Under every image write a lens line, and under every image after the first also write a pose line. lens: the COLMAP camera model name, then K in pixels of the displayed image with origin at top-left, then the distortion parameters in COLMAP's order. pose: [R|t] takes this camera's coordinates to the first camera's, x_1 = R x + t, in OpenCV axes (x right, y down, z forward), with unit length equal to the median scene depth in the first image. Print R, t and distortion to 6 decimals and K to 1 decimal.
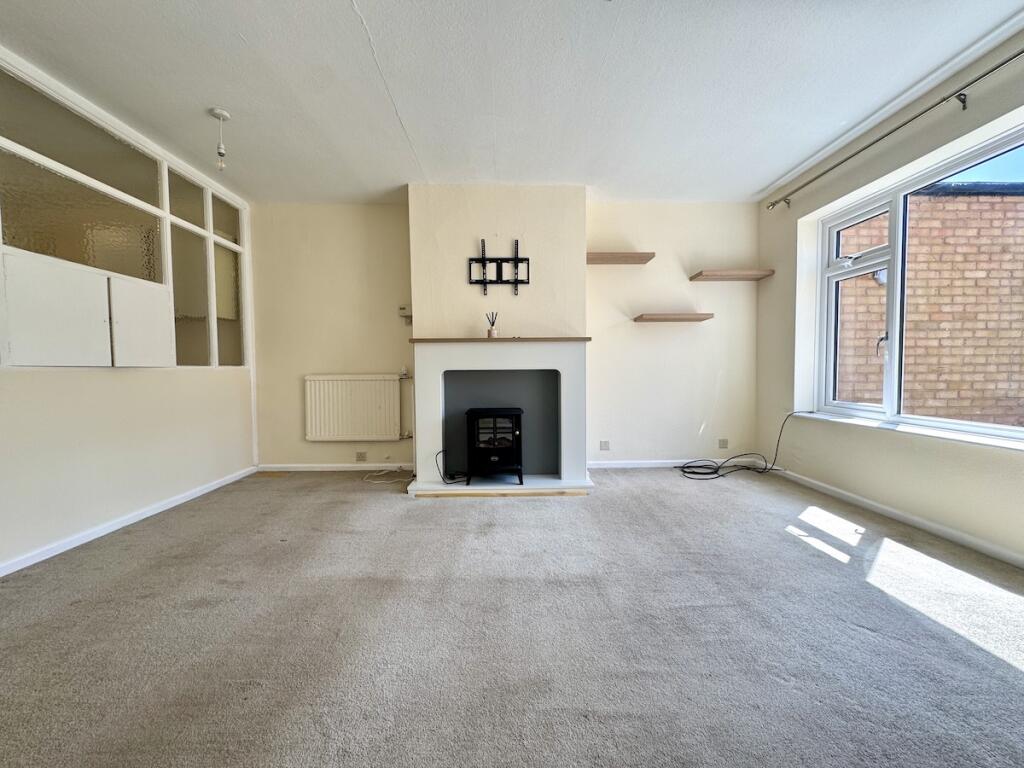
lens RADIAL K [[409.4, 0, 511.6], [0, 409.4, 386.6], [0, 0, 1]] dist [-0.002723, 0.000578]
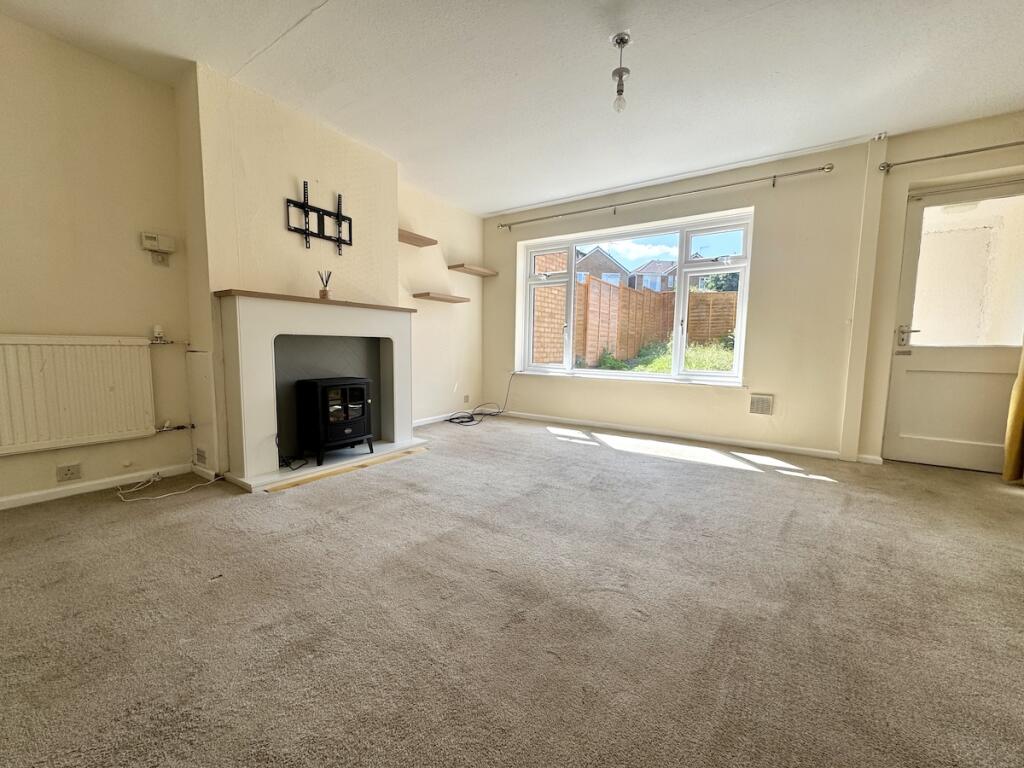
lens RADIAL K [[409.4, 0, 513.3], [0, 409.4, 385.1], [0, 0, 1]] dist [-0.002723, 0.000578]
pose [[0.569029, -0.060779, 0.820069, -0.552955], [0.013581, 0.997823, 0.064529, 0.014902], [-0.822206, -0.025581, 0.568615, 0.148204]]
